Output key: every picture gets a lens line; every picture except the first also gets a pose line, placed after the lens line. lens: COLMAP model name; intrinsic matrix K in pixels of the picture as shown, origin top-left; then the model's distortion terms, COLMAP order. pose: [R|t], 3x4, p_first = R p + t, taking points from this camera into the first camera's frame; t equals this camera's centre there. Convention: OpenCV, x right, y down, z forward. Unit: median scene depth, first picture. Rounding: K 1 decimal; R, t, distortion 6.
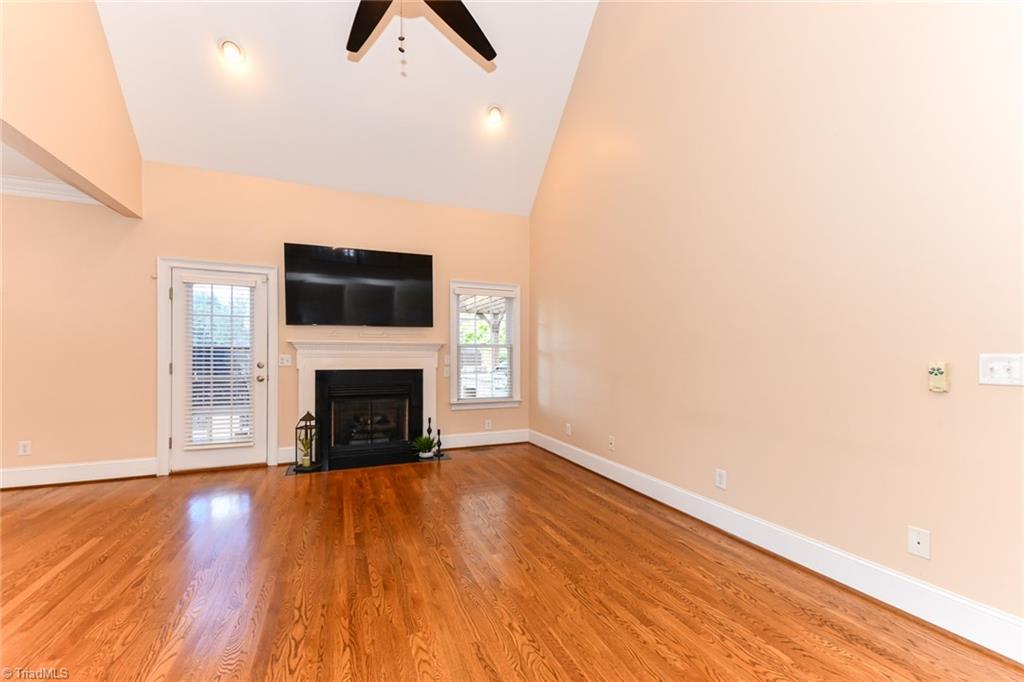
lens RADIAL K [[412.4, 0, 504.1], [0, 412.4, 345.8], [0, 0, 1]] dist [0.009536, -0.000951]
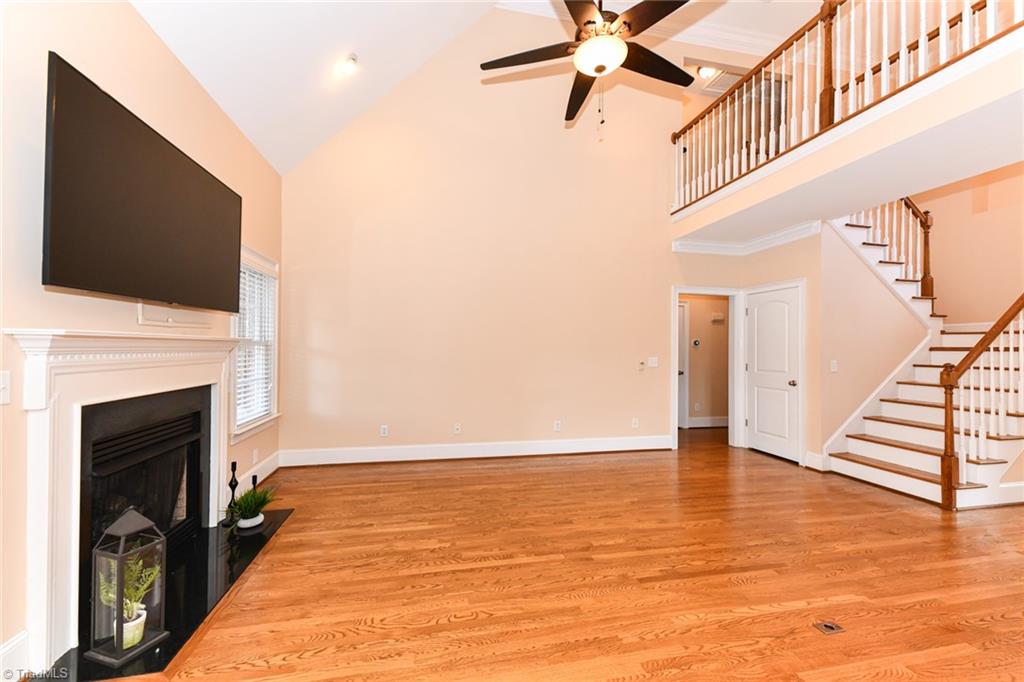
lens RADIAL K [[412.4, 0, 512.8], [0, 412.4, 344.7], [0, 0, 1]] dist [0.009536, -0.000951]
pose [[0.174041, 0.010964, 0.984677, -0.852834], [-0.031604, 0.999485, -0.005543, -0.009808], [-0.984231, -0.030155, 0.174298, 0.596357]]
